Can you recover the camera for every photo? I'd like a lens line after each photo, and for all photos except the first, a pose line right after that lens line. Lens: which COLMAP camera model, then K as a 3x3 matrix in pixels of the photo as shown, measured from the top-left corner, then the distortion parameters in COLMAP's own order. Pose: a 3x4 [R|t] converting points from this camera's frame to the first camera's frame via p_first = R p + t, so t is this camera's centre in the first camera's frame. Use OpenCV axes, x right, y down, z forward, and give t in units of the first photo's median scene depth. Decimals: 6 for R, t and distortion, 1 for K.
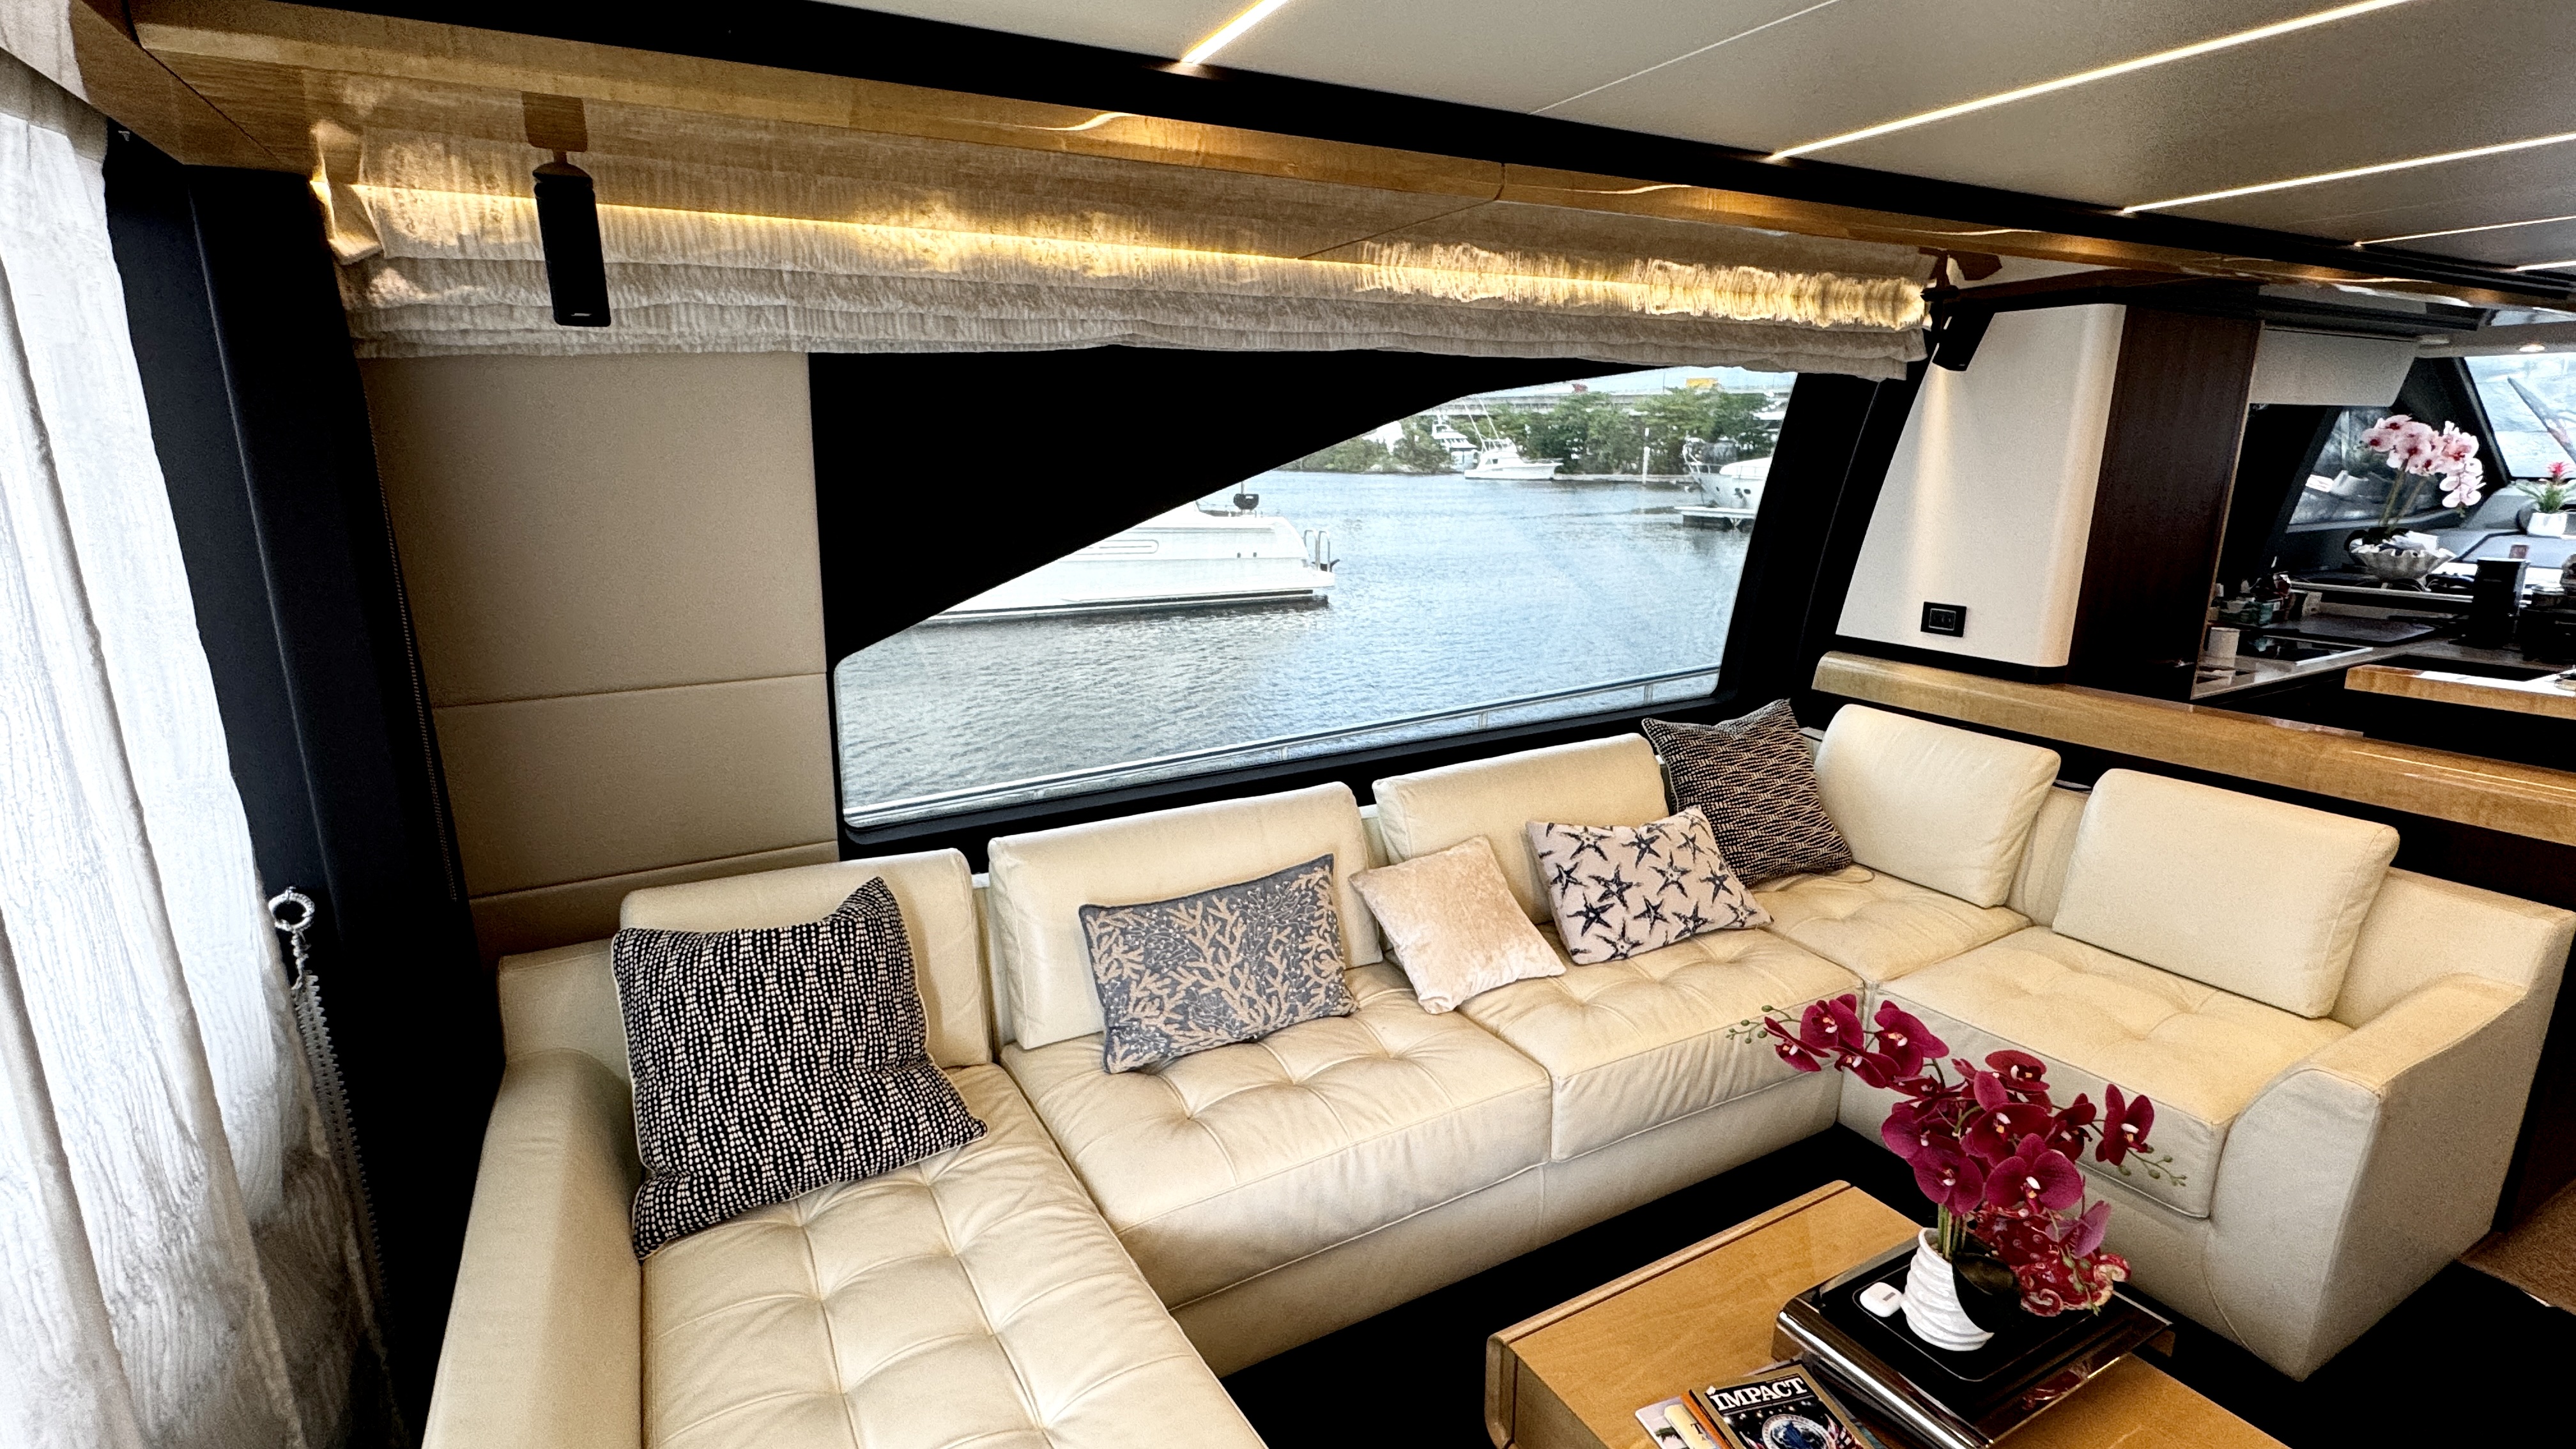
lens RADIAL K [[1172.9, 0, 1302.7], [0, 1172.9, 725.2], [0, 0, 1]] dist [-0.004753, 0.000901]
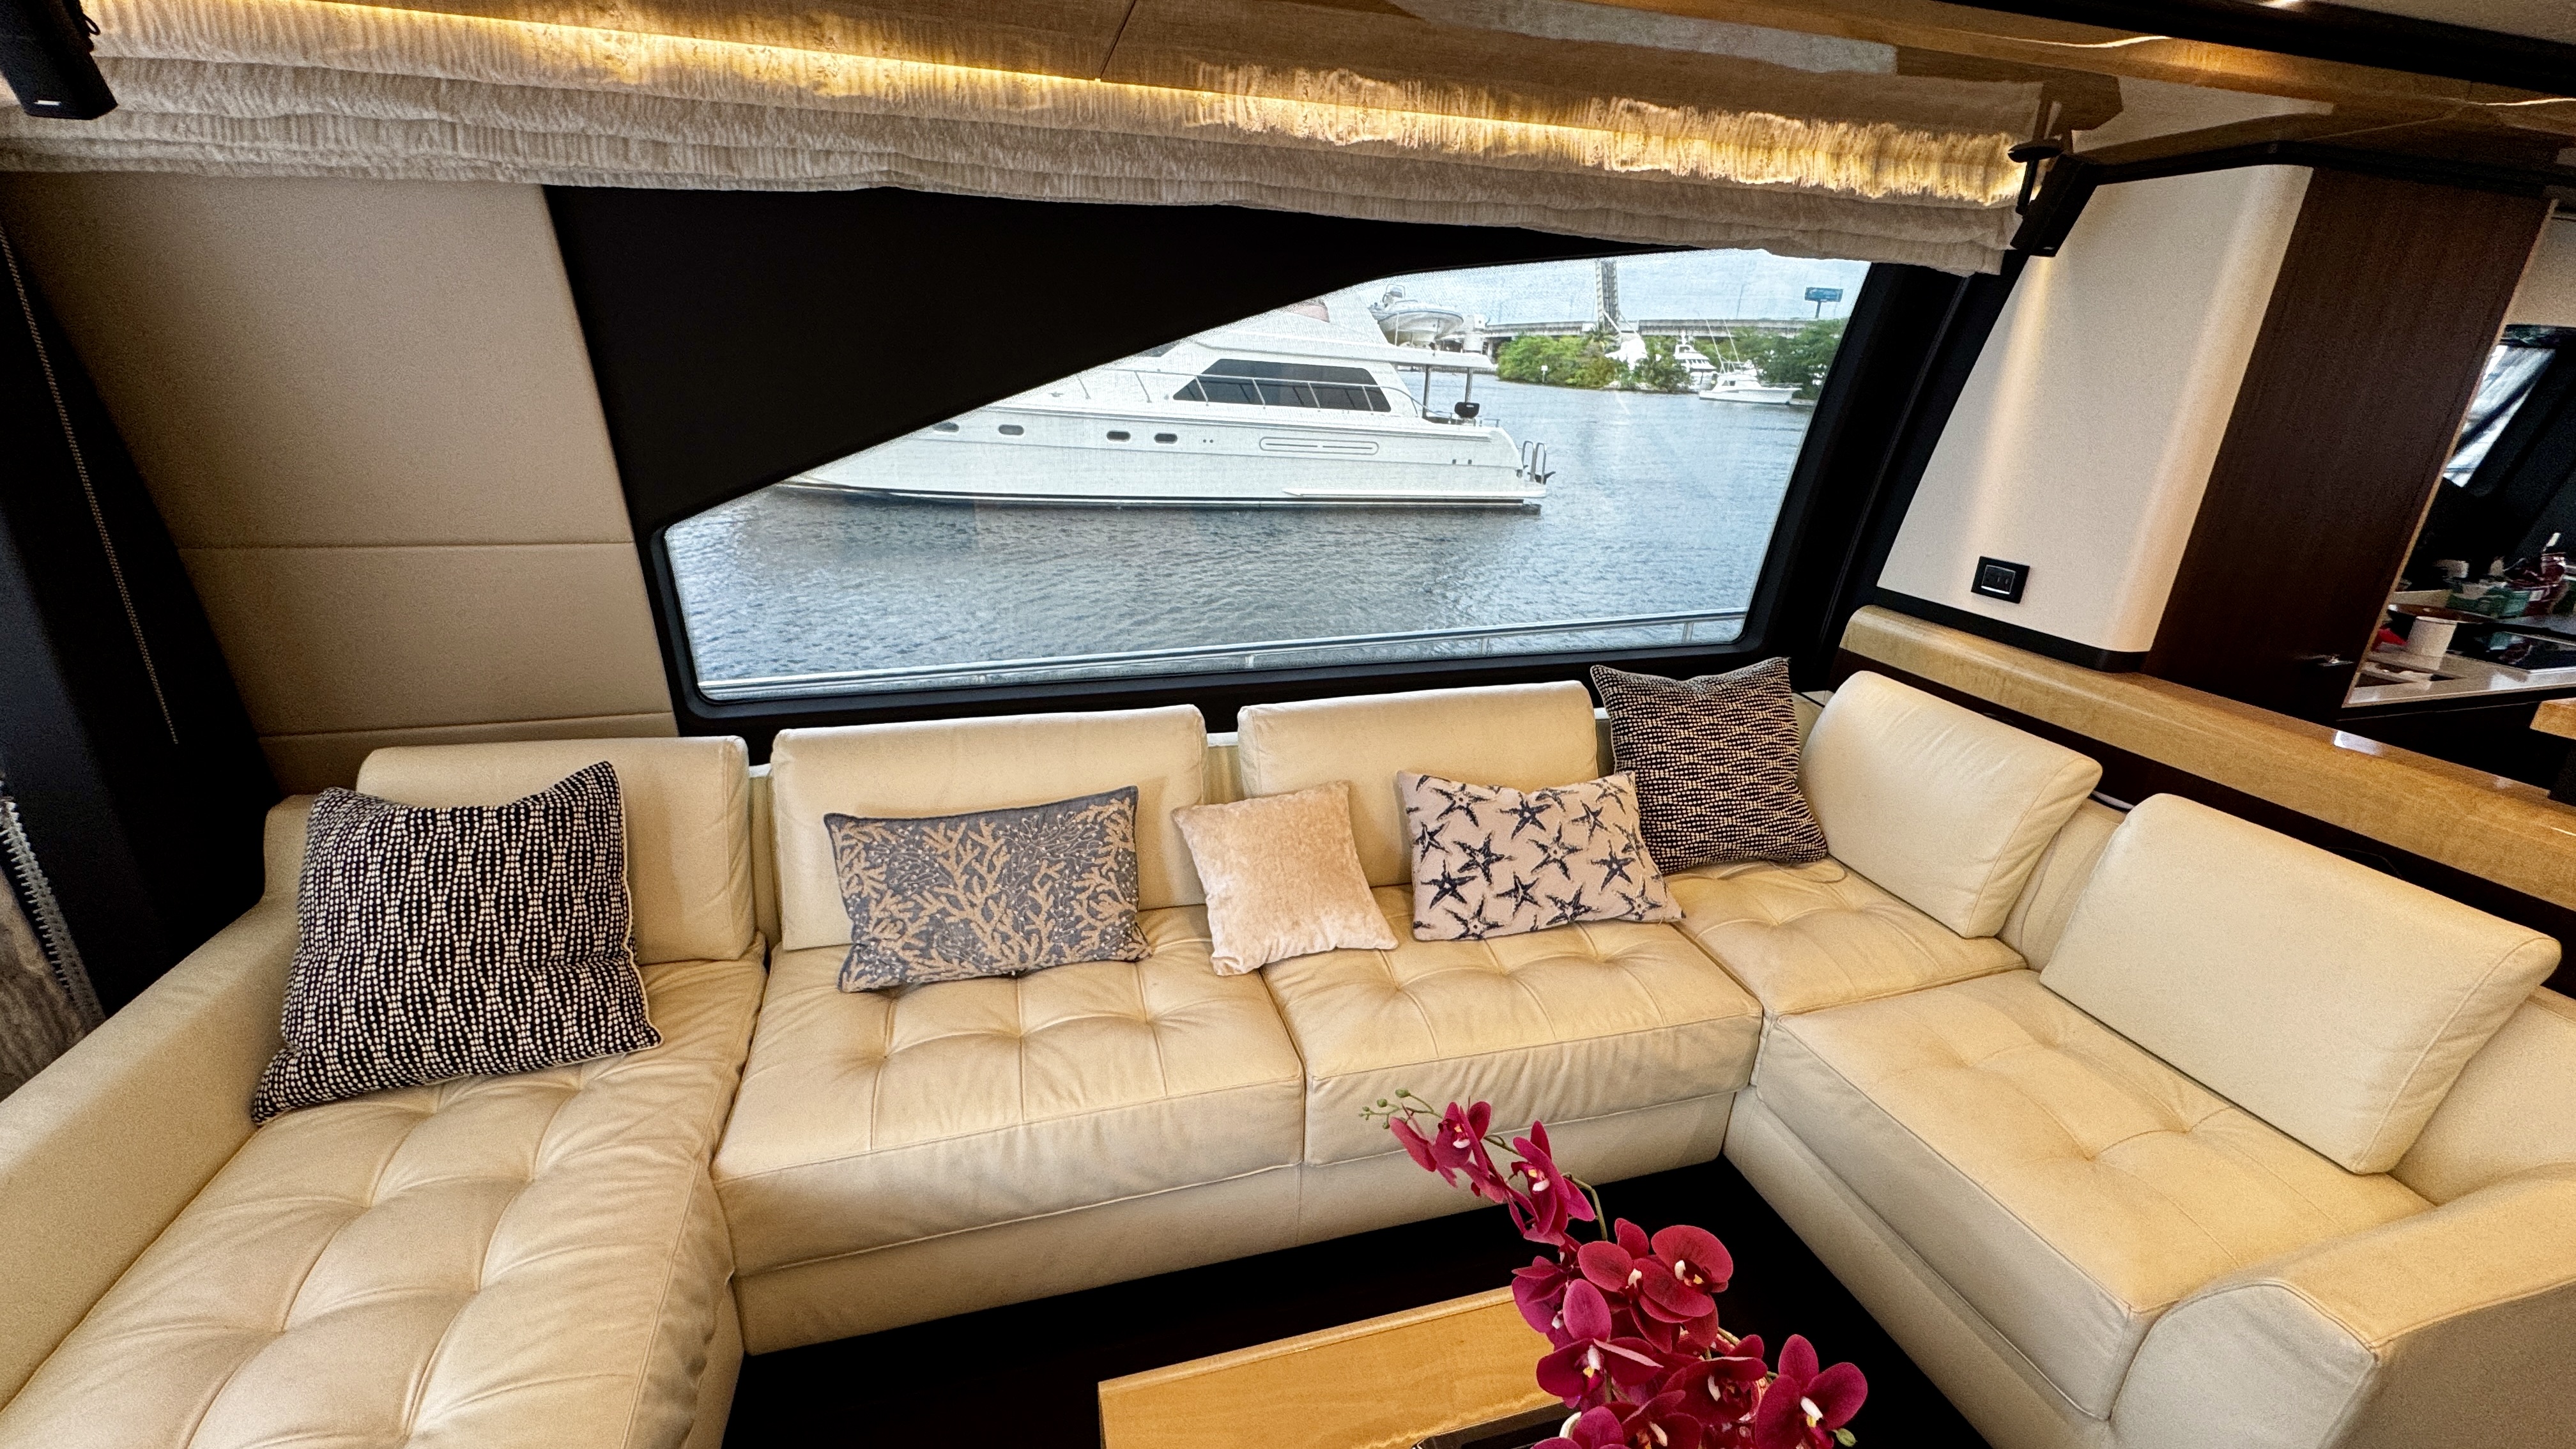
lens RADIAL K [[1033.3, 0, 1300.5], [0, 1033.3, 726.5], [0, 0, 1]] dist [-0.004661, 0.001212]
pose [[0.974501, 0.110584, -0.195239, 0.290860], [-0.088345, 0.988935, 0.119176, -0.041143], [0.206258, -0.098889, 0.973488, 0.245216]]
